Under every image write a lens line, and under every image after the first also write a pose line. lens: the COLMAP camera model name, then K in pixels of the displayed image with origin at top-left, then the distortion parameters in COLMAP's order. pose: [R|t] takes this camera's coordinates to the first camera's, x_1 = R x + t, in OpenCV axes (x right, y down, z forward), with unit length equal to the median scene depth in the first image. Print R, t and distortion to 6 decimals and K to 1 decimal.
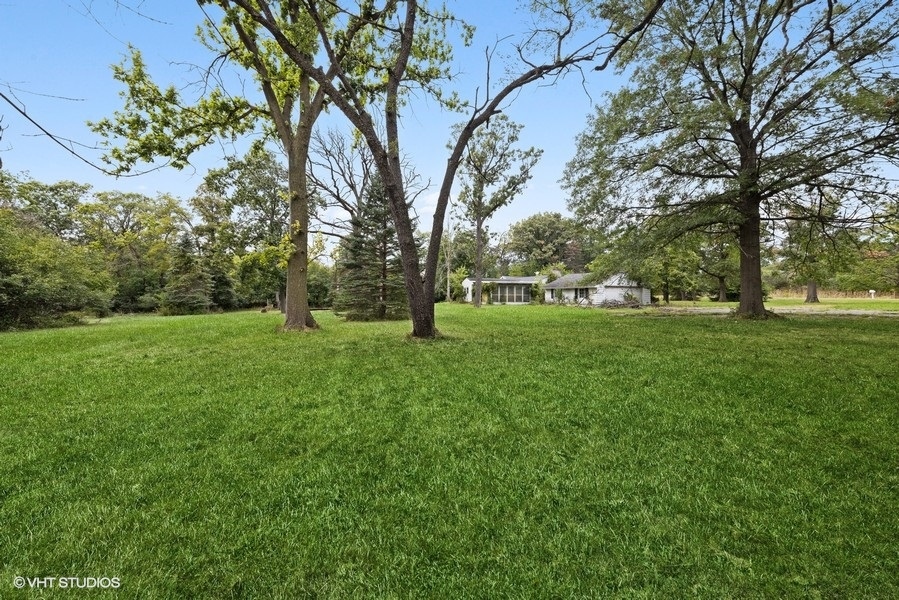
lens RADIAL K [[309.3, 0, 446.8], [0, 309.3, 297.7], [0, 0, 1]] dist [0.000950, -0.000021]
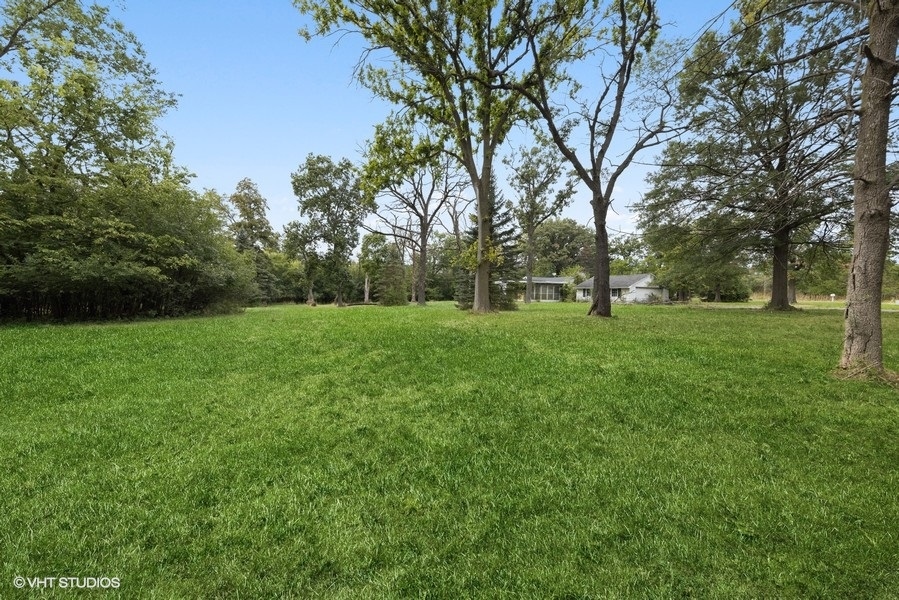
lens RADIAL K [[309.3, 0, 455.3], [0, 309.3, 297.4], [0, 0, 1]] dist [0.000950, -0.000021]
pose [[0.997053, 0.015789, 0.075079, -0.206542], [-0.016270, 0.999851, 0.005801, 0.004301], [-0.074976, -0.007006, 0.997161, -0.101330]]
